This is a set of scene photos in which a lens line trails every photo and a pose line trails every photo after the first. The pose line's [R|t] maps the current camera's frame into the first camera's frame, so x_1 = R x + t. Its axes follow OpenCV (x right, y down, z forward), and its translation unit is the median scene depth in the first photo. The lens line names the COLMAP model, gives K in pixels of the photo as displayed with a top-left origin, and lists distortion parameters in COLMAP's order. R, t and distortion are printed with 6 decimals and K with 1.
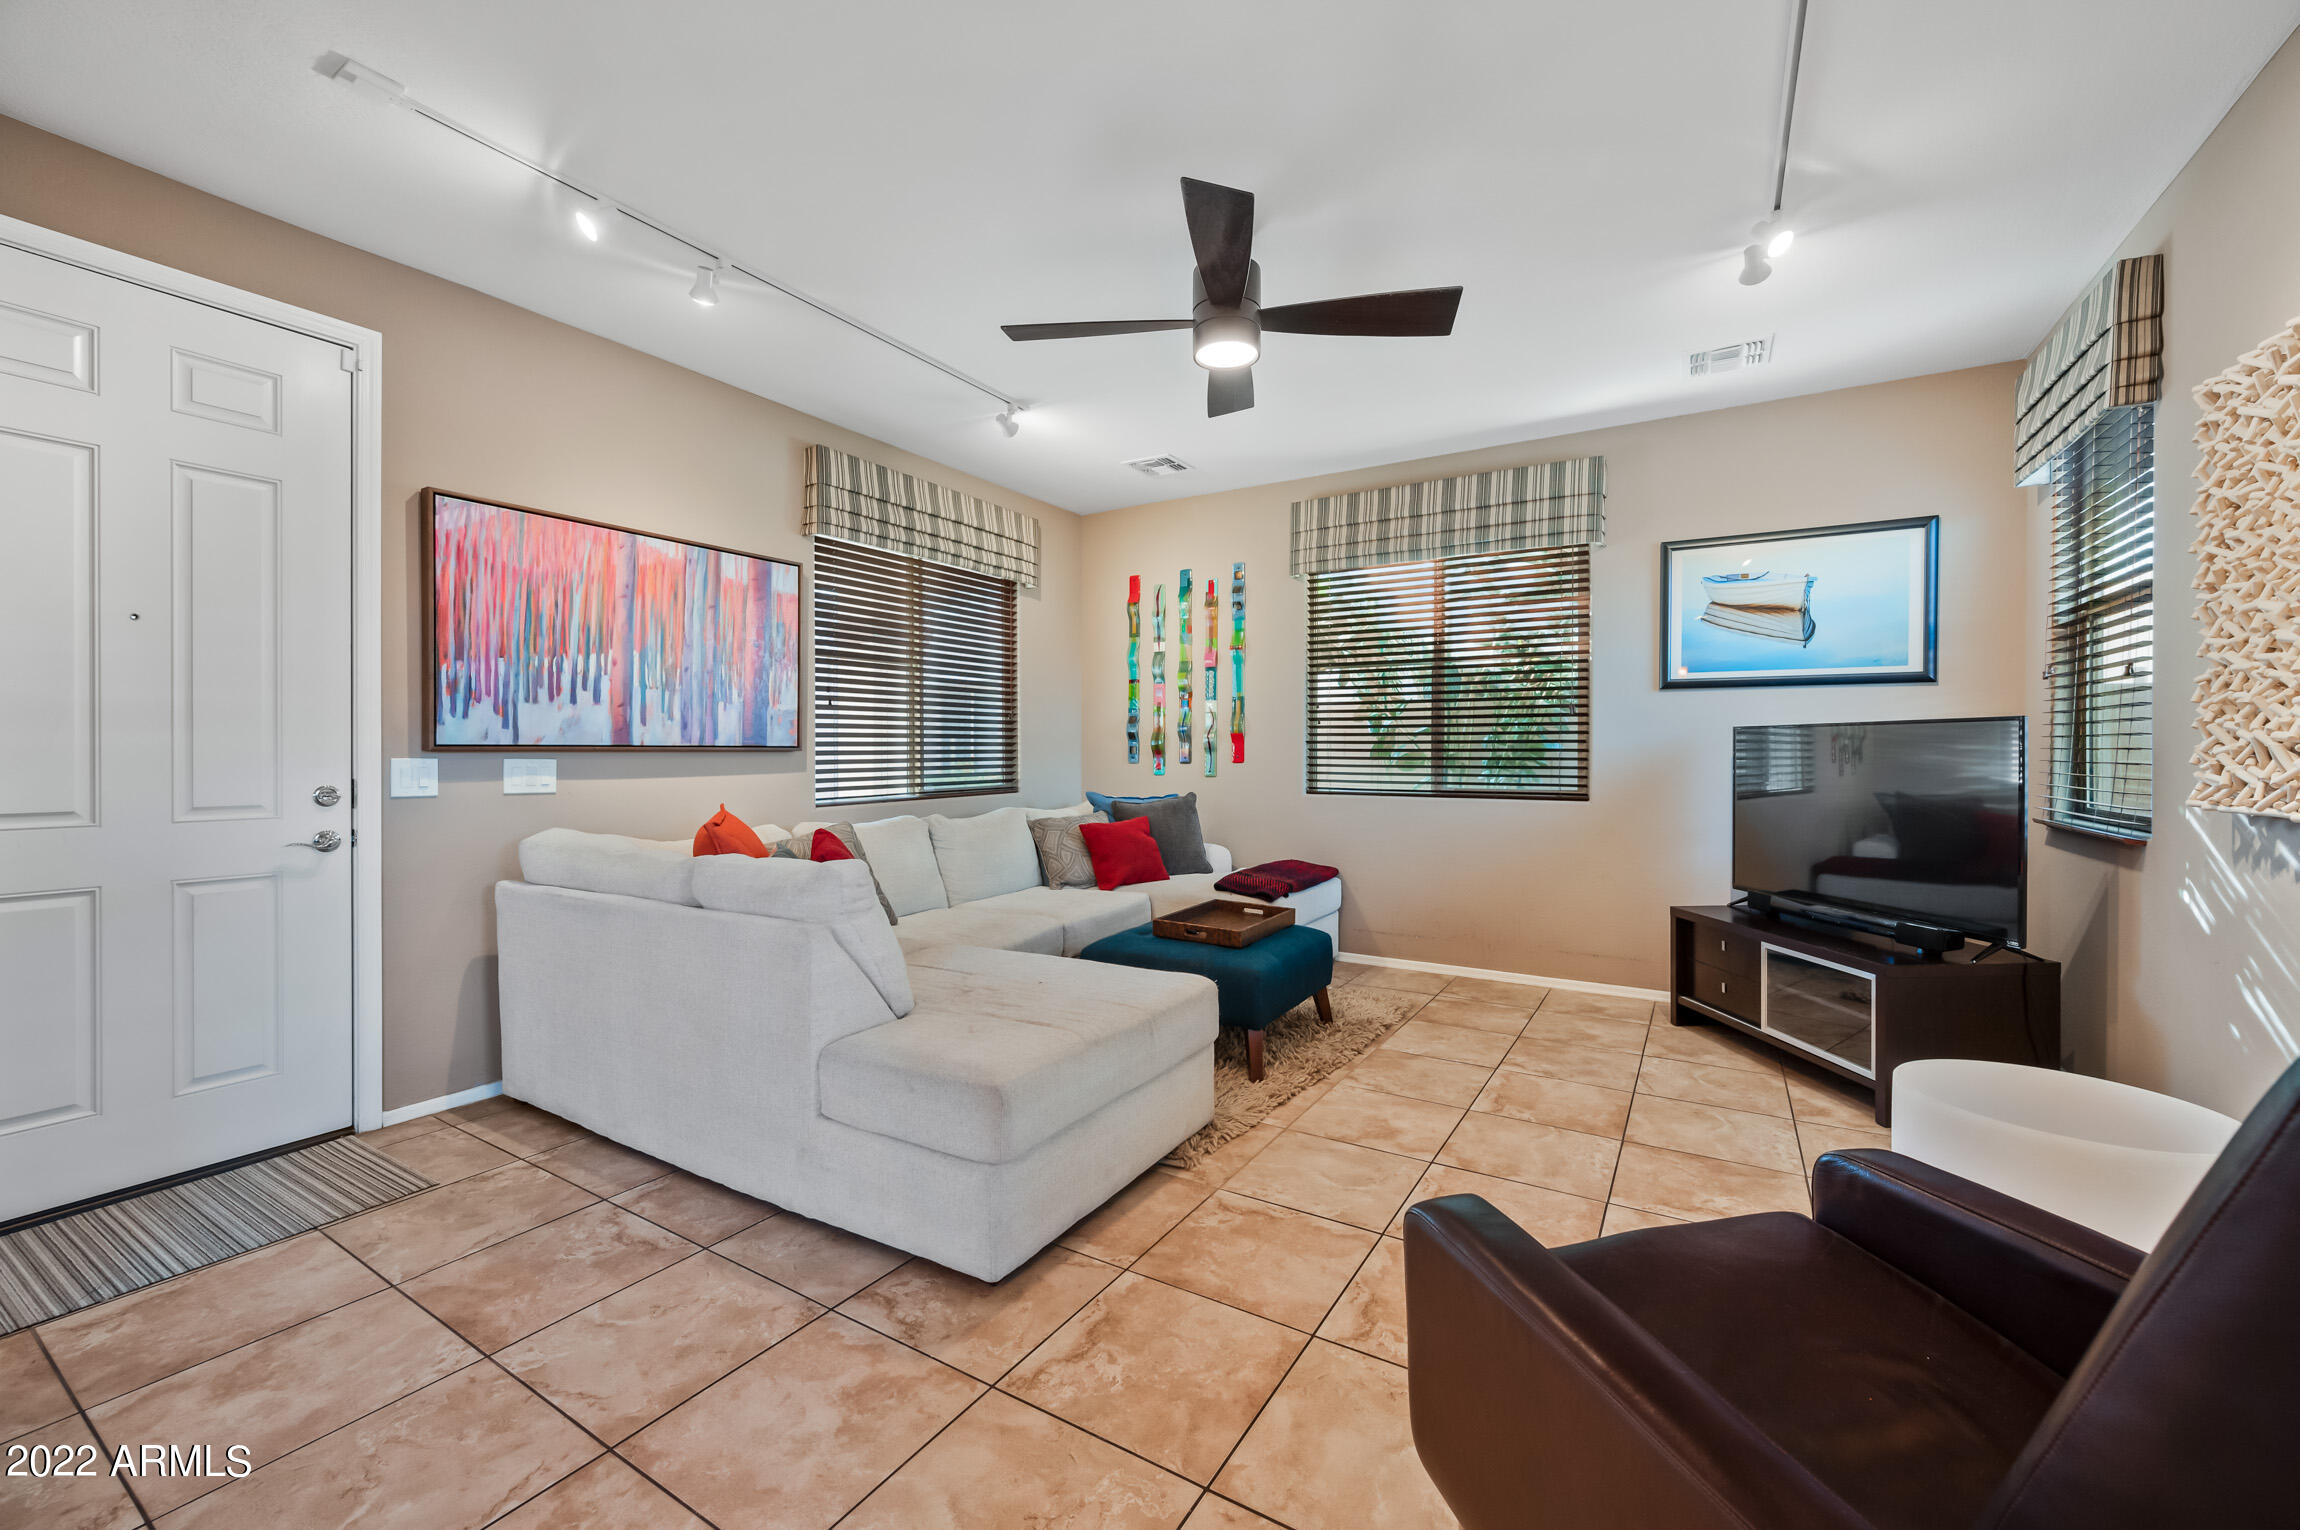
lens RADIAL K [[914.4, 0, 1165.8], [0, 914.4, 761.8], [0, 0, 1]] dist [-0.002715, 0.000651]
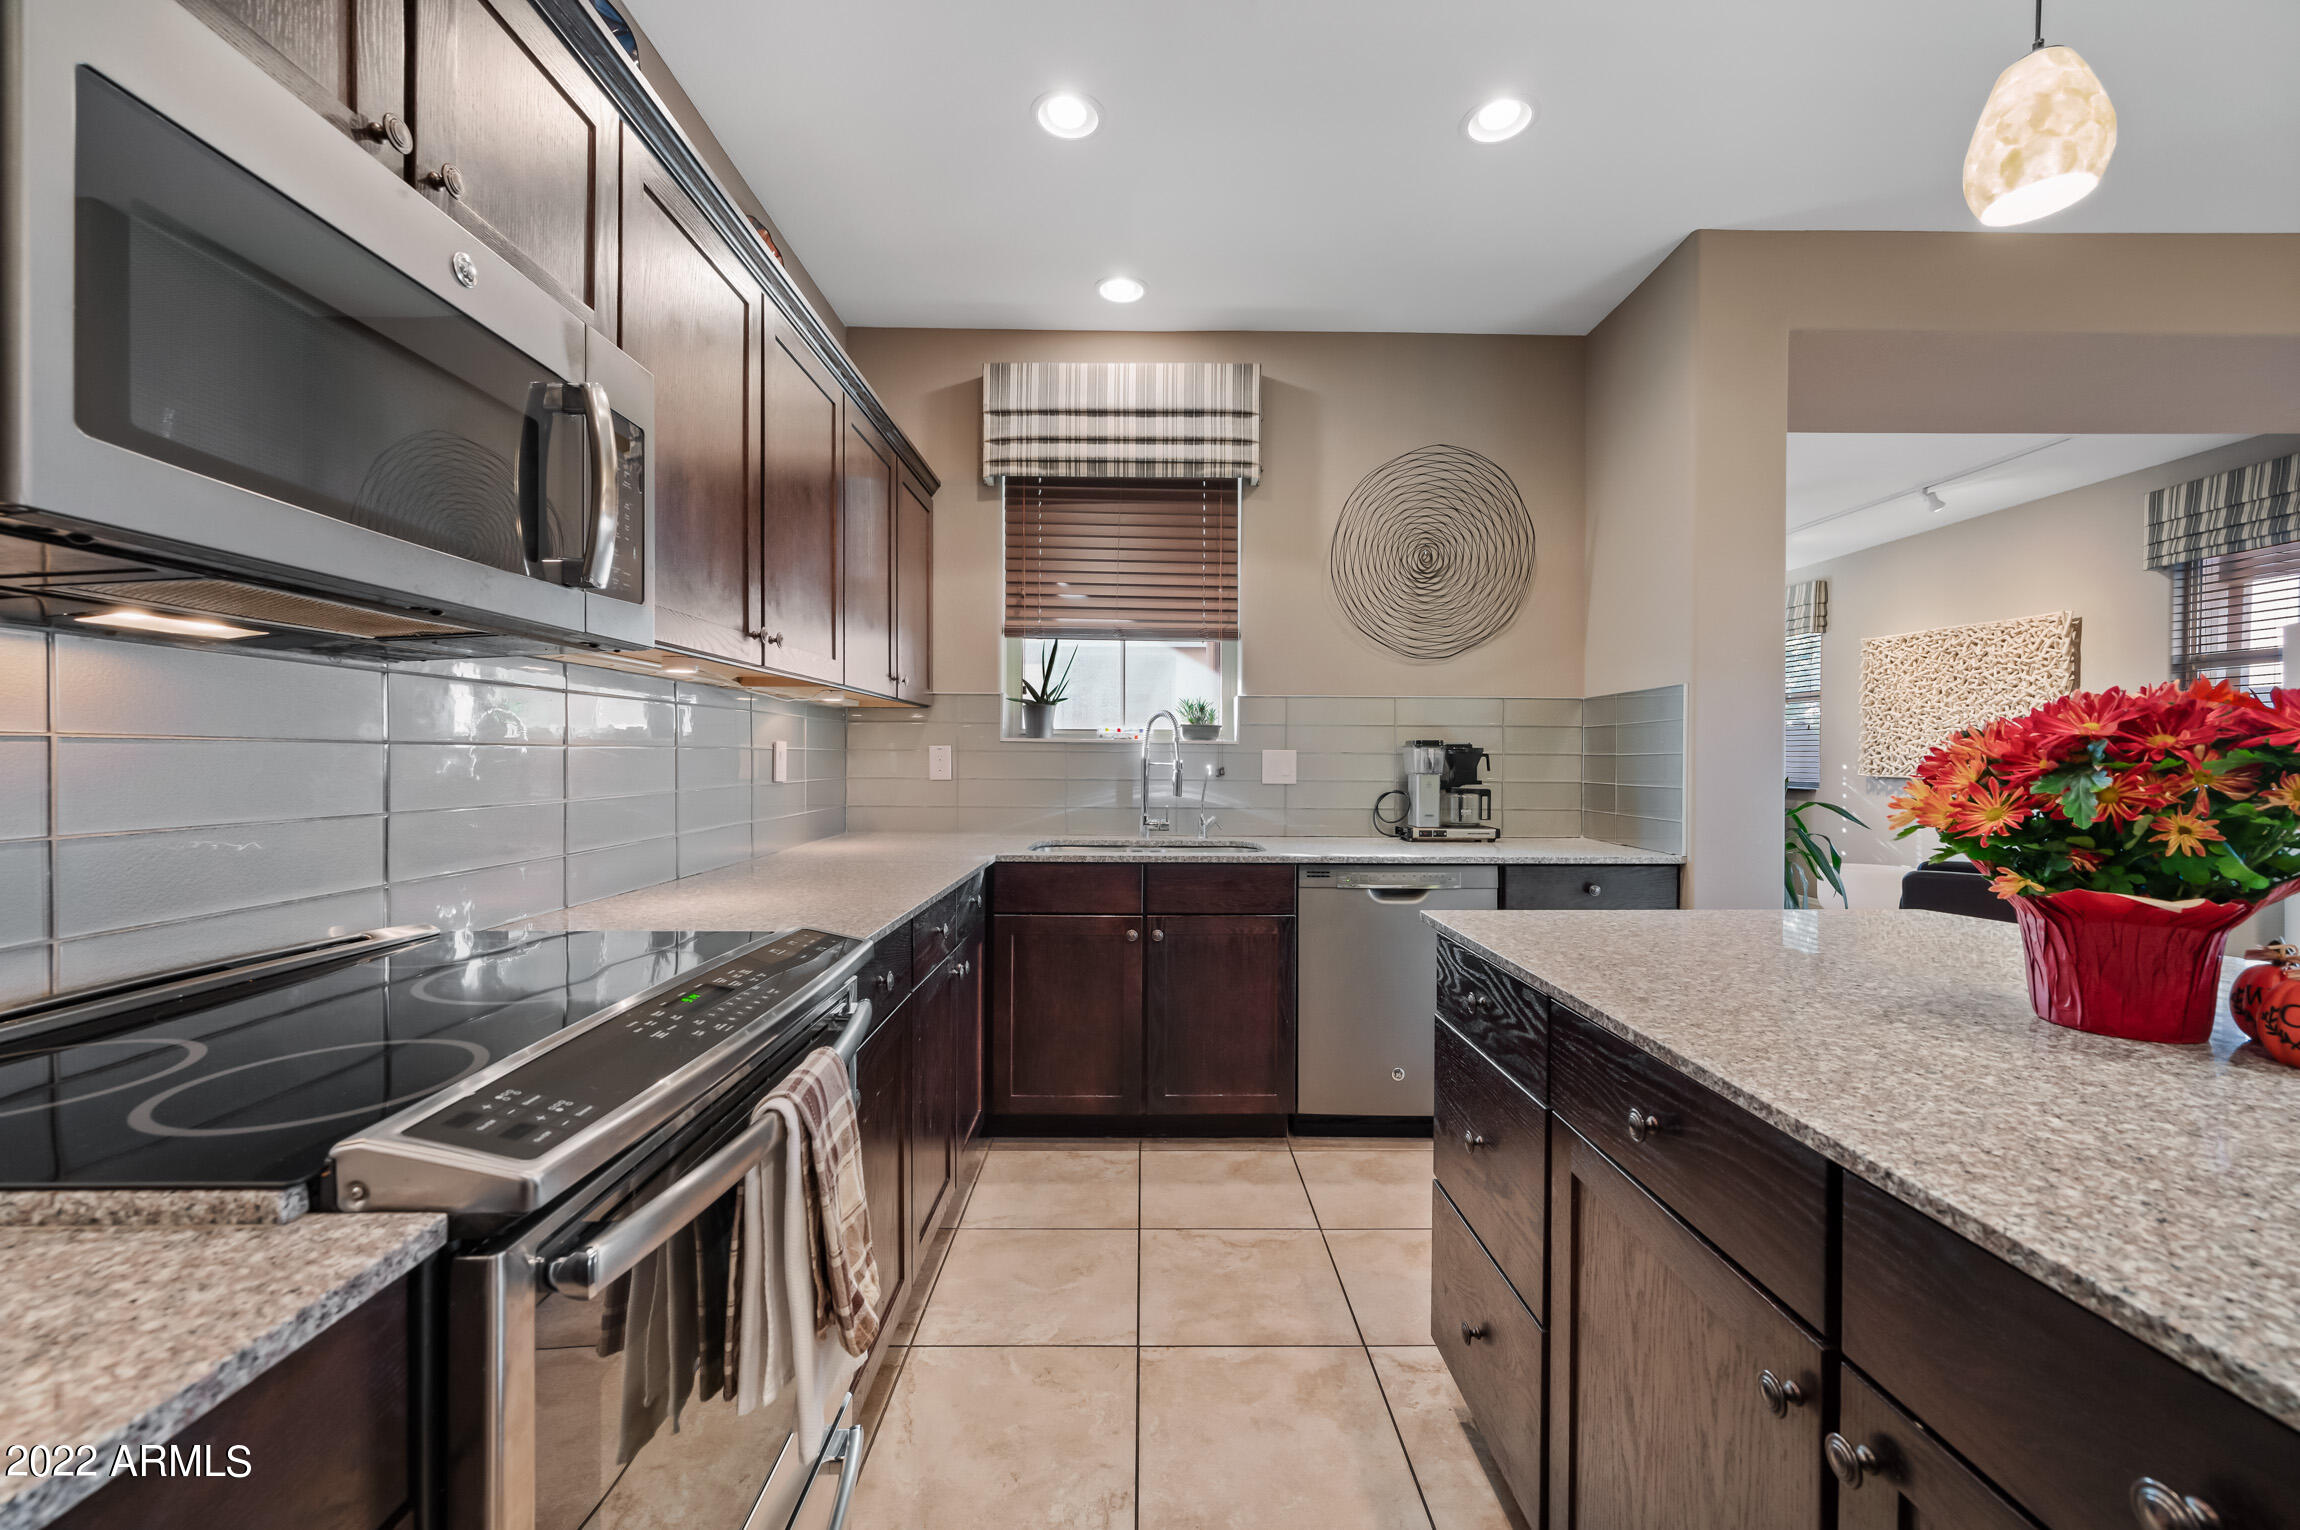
lens RADIAL K [[914.4, 0, 1151.3], [0, 914.4, 764.8], [0, 0, 1]] dist [-0.002715, 0.000651]
pose [[0.844689, 0.001484, 0.535255, -1.456428], [-0.001856, 0.999998, 0.000157, 0.008441], [-0.535254, -0.001127, 0.844690, -0.173514]]
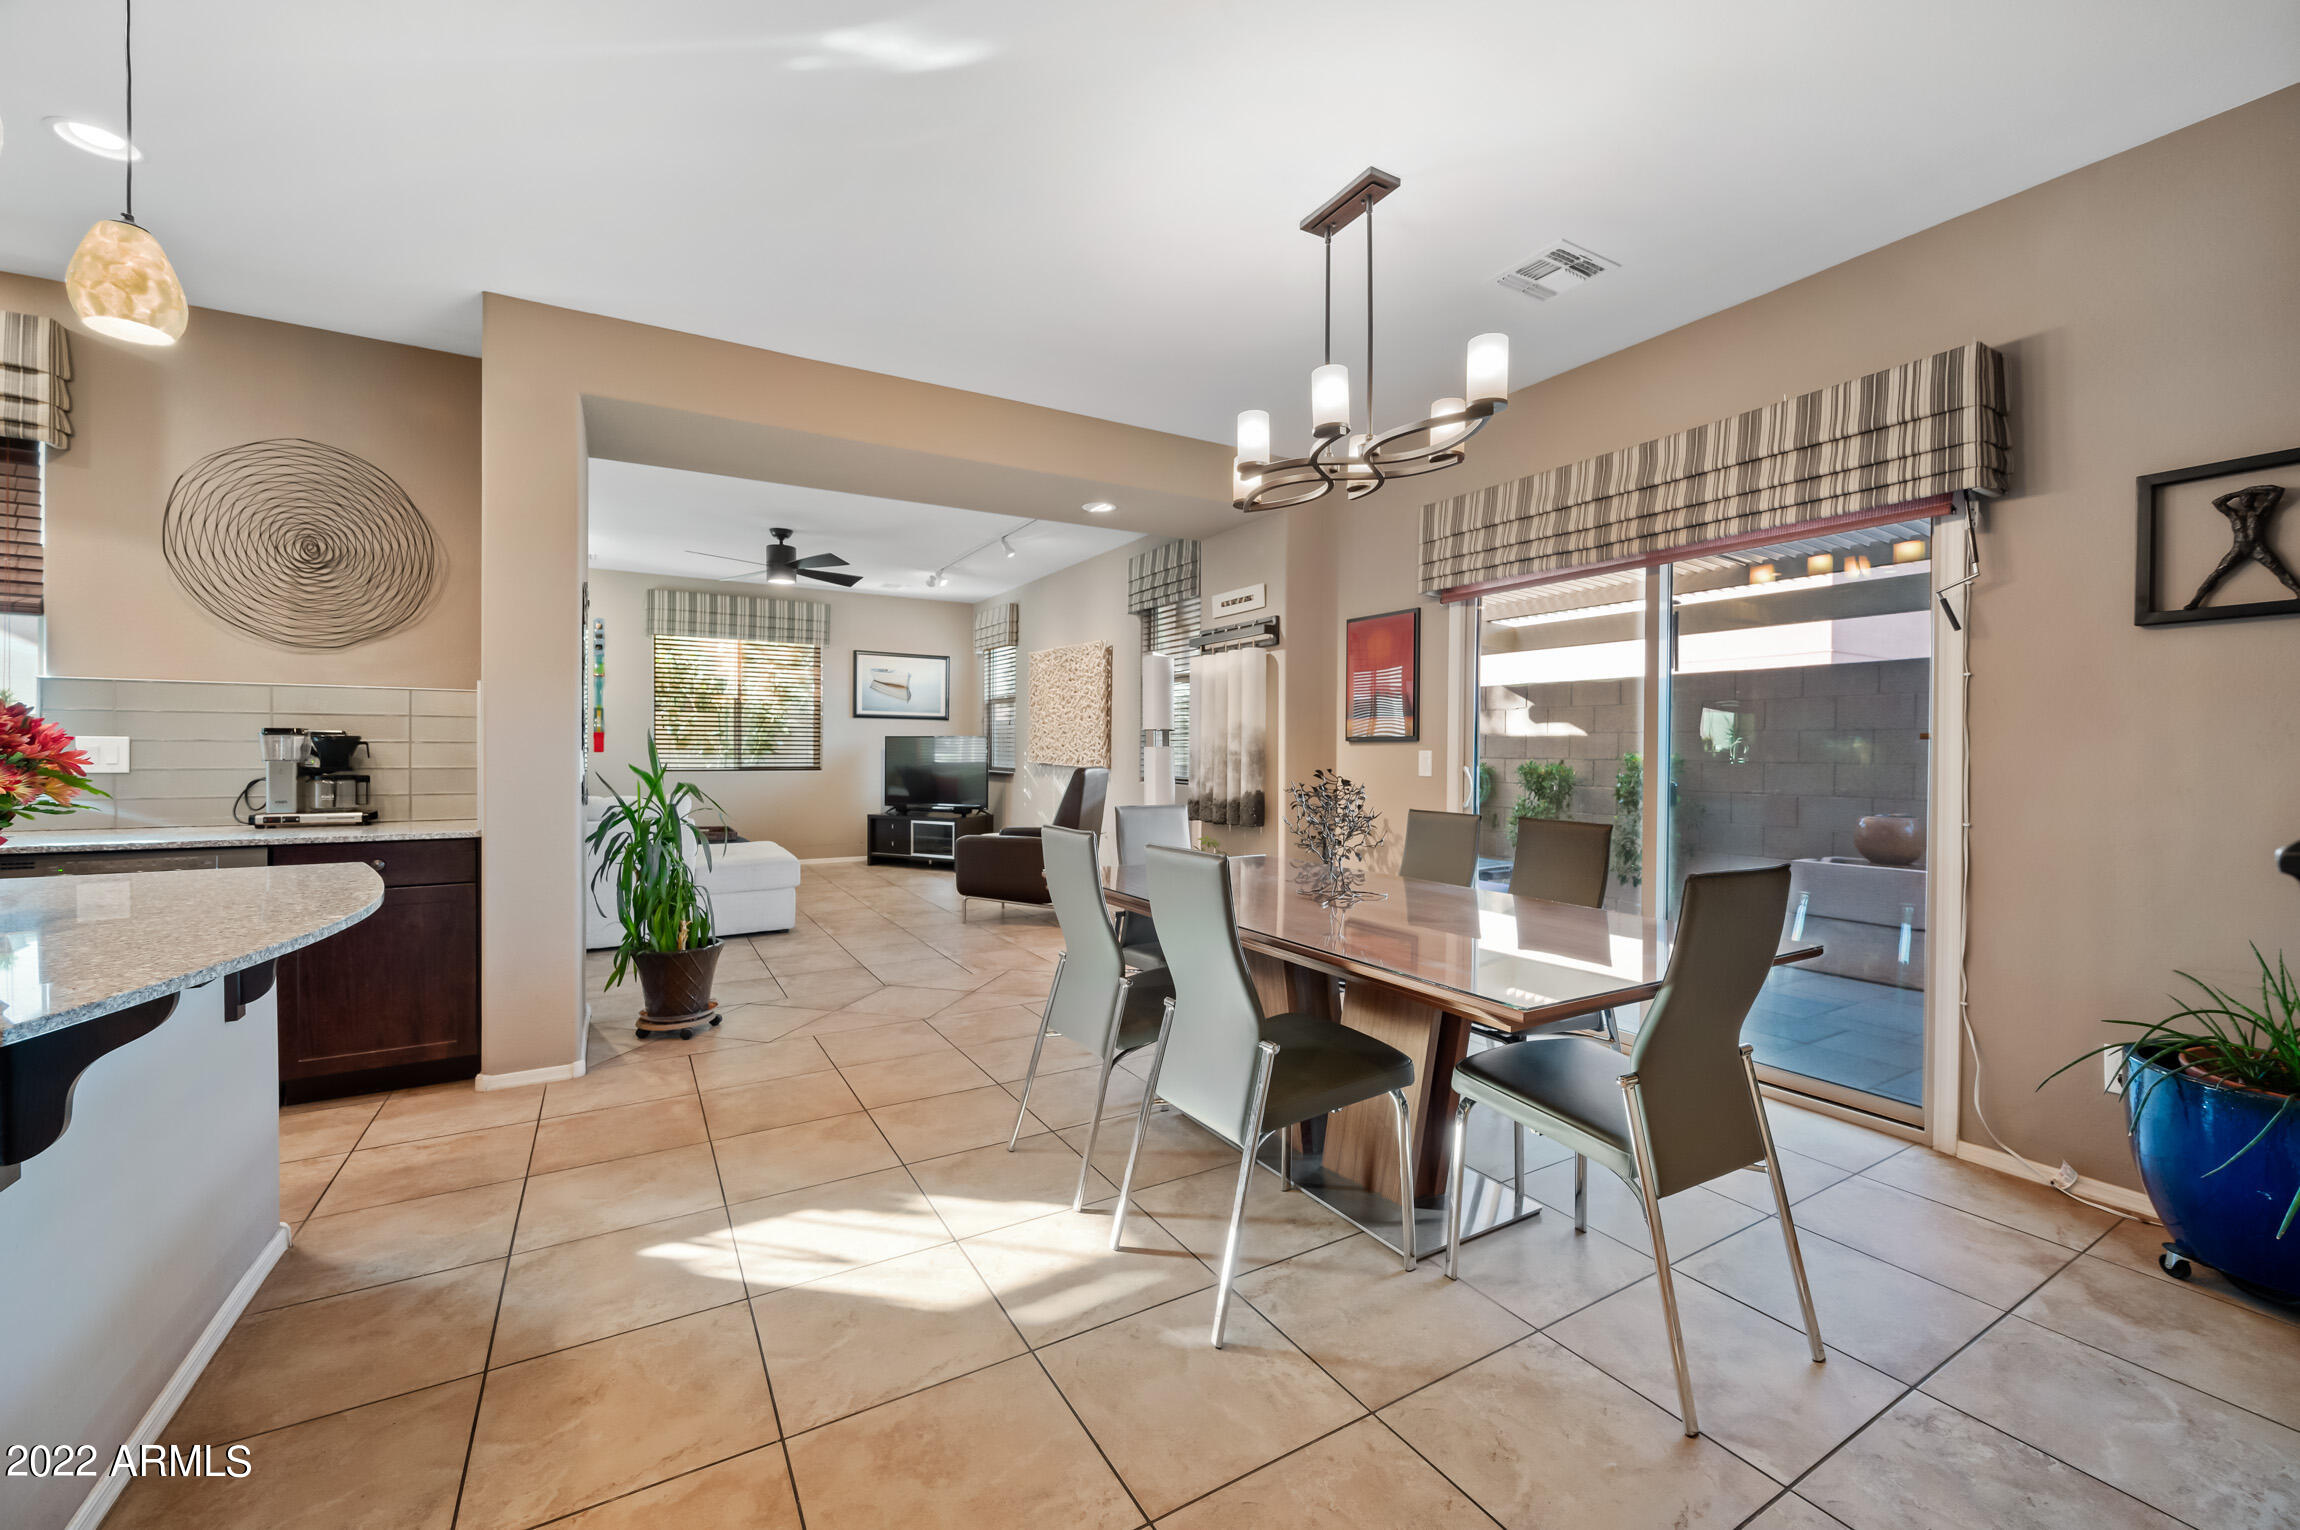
lens RADIAL K [[914.4, 0, 1141.7], [0, 914.4, 756.2], [0, 0, 1]] dist [-0.002715, 0.000651]
pose [[0.476263, -0.000738, 0.879303, -1.160540], [0.000258, 1.000000, 0.000699, 0.011407], [-0.879303, -0.000106, 0.476263, -0.704993]]
